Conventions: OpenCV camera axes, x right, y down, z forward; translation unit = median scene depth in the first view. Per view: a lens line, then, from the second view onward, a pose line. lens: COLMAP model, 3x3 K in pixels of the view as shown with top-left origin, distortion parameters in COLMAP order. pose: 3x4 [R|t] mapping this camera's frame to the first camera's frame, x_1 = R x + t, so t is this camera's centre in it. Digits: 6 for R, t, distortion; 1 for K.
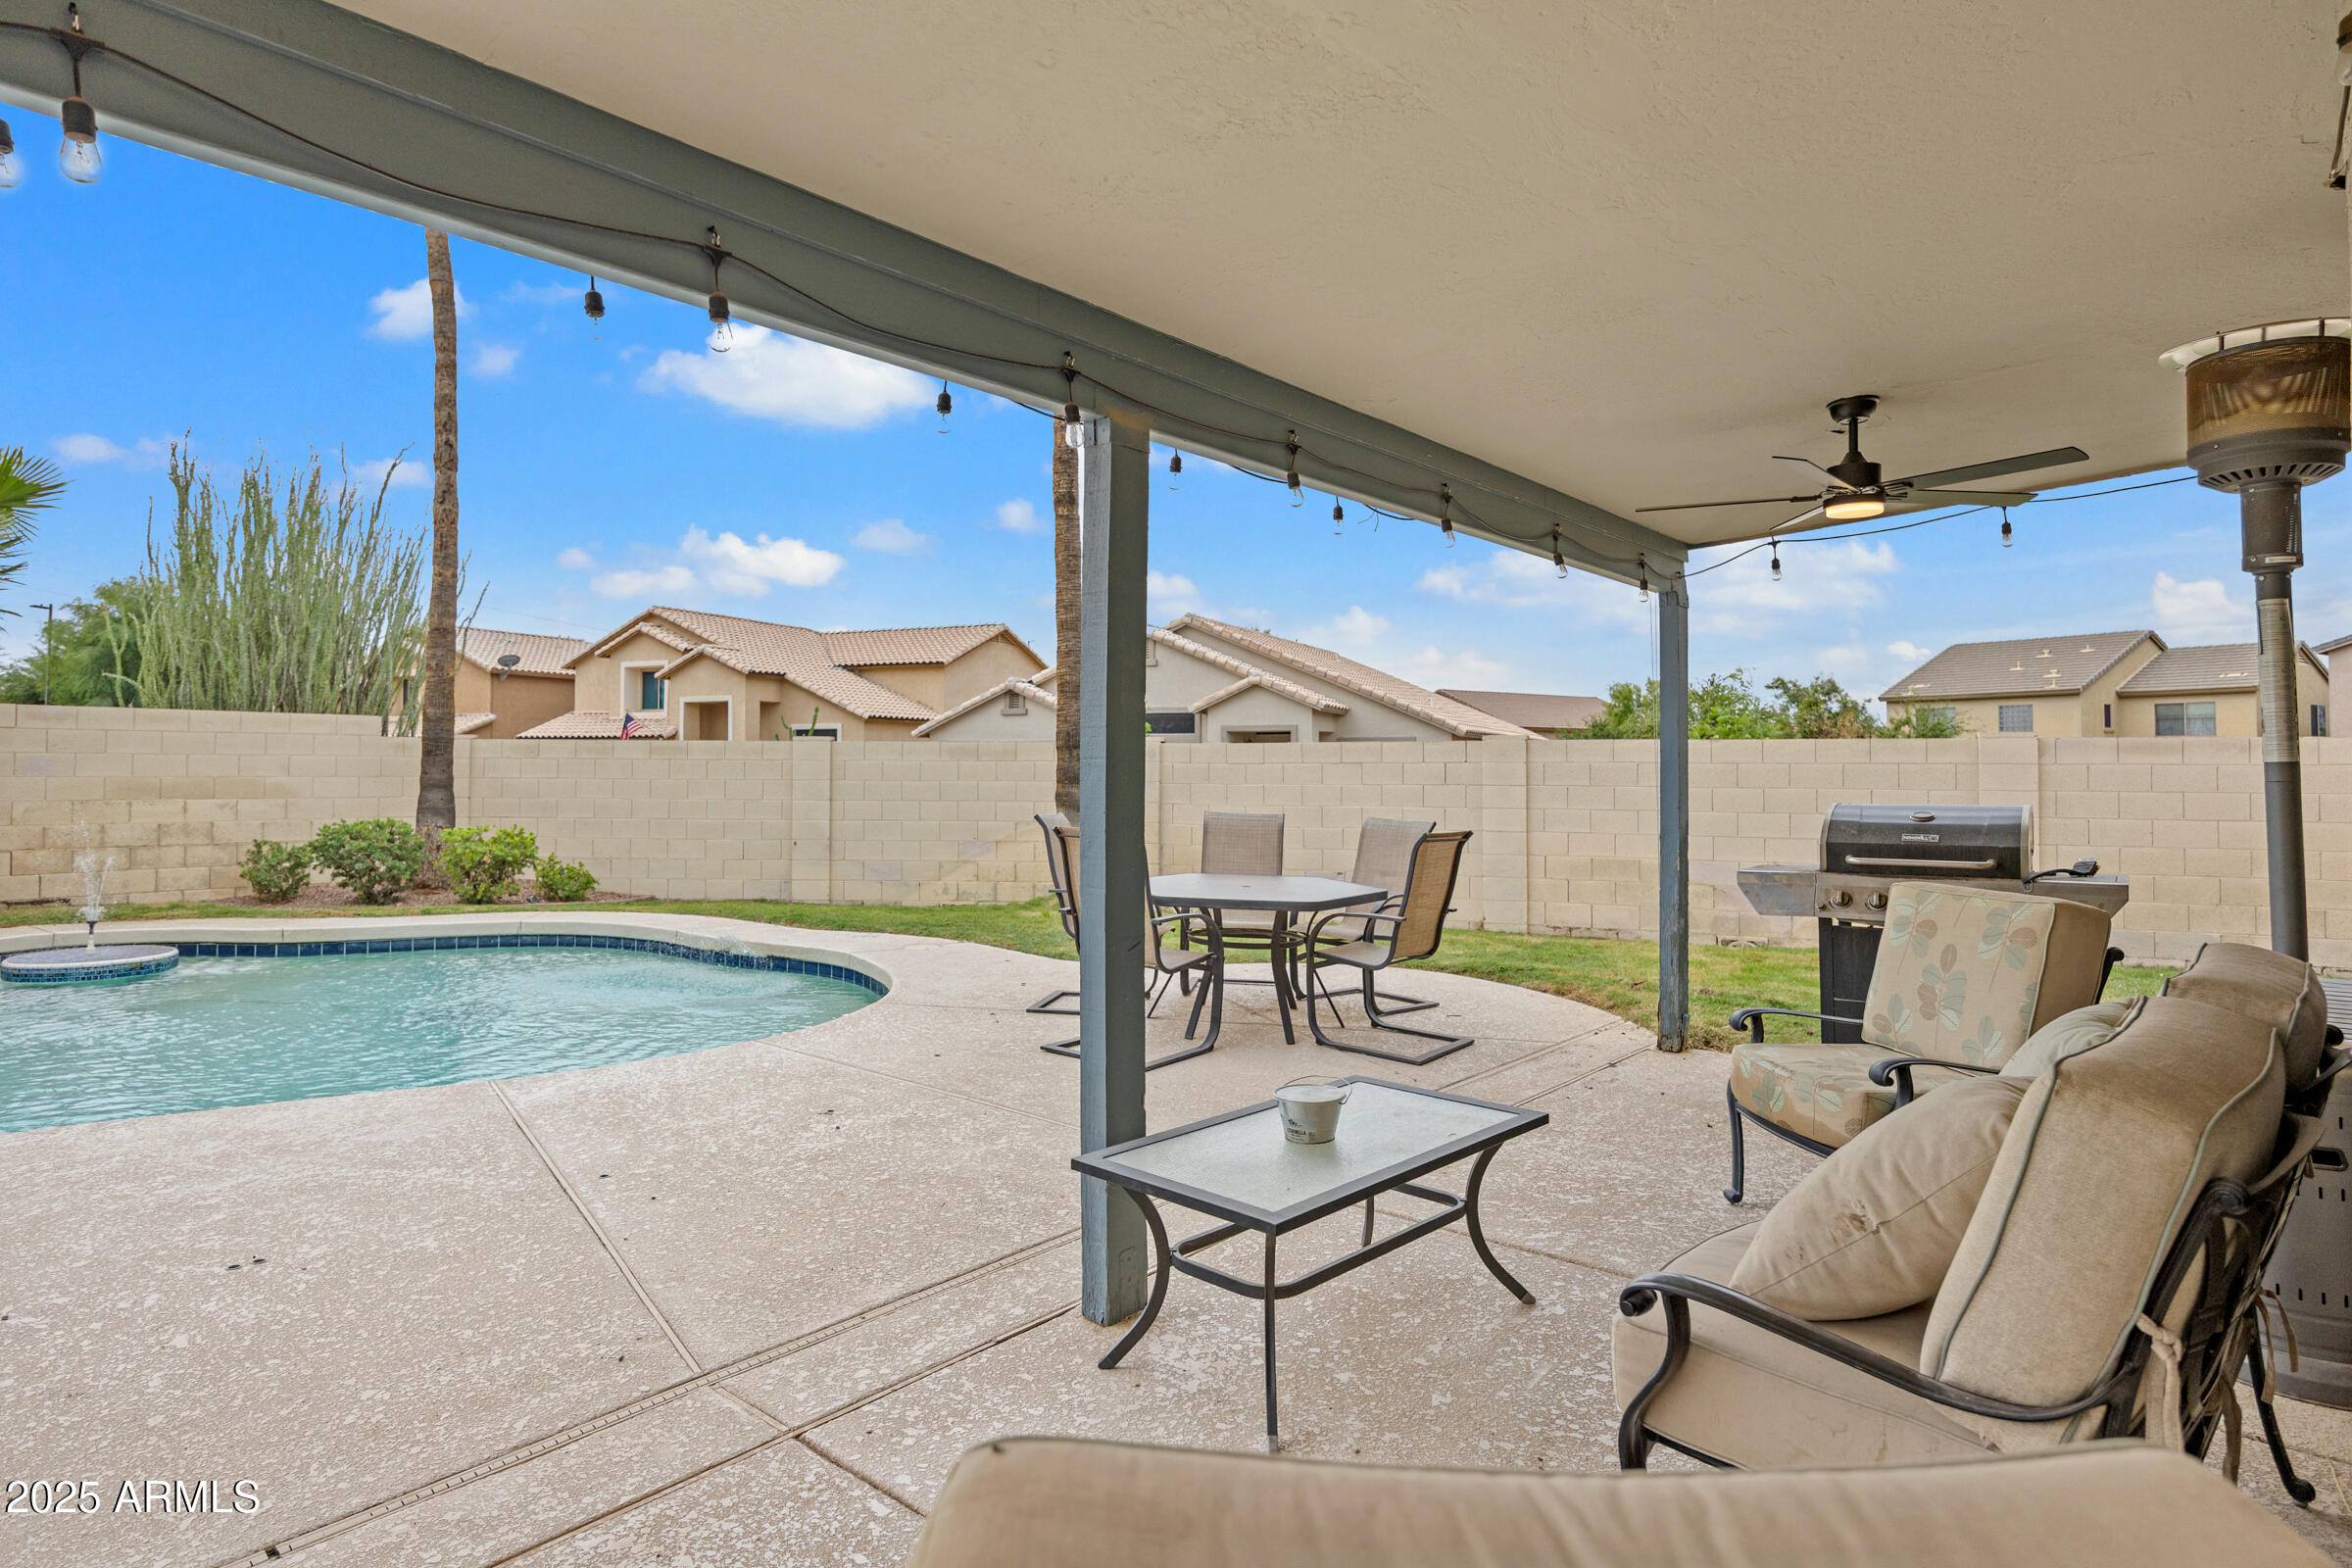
lens RADIAL K [[1291.8, 0, 1163.6], [0, 1291.8, 770.9], [0, 0, 1]] dist [-0.008897, -0.000242]
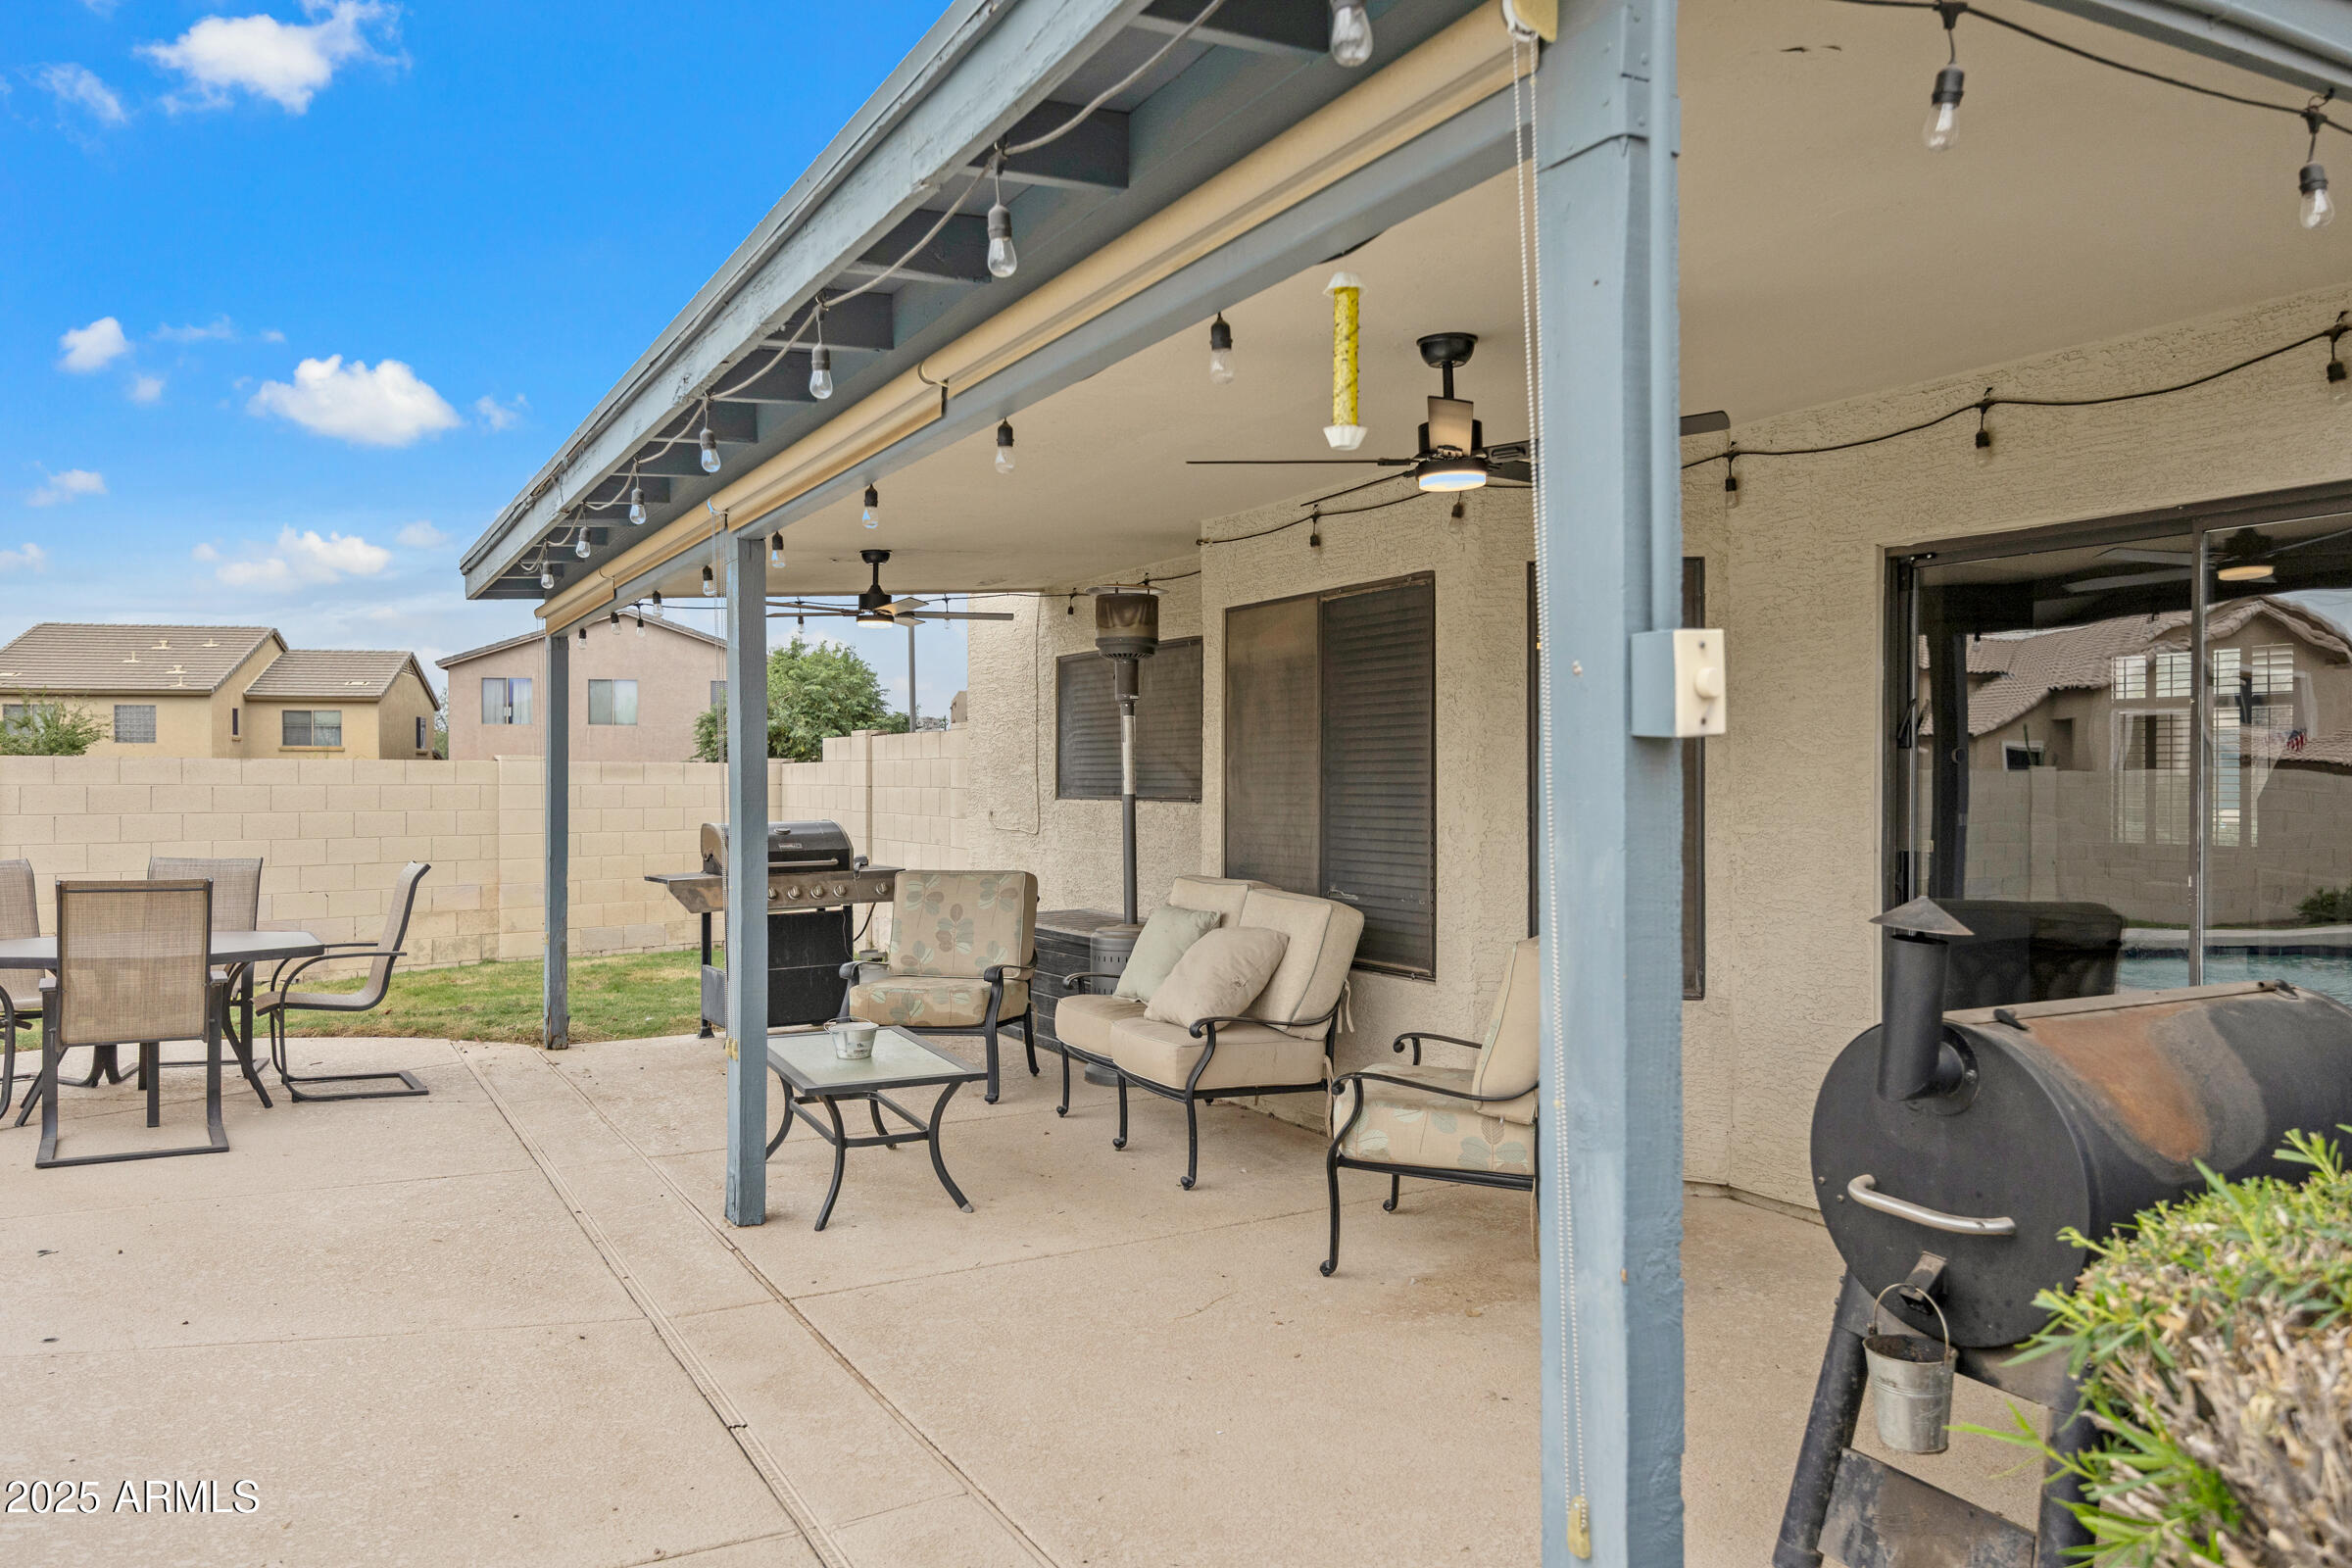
lens RADIAL K [[1690.2, 0, 1174.5], [0, 1690.2, 783.7], [0, 0, 1]] dist [0.011212, 0.005044]
pose [[0.340577, -0.007734, 0.940185, -0.141335], [0.006275, 0.999963, 0.005953, -0.003246], [-0.940196, 0.003872, 0.340613, -0.000187]]
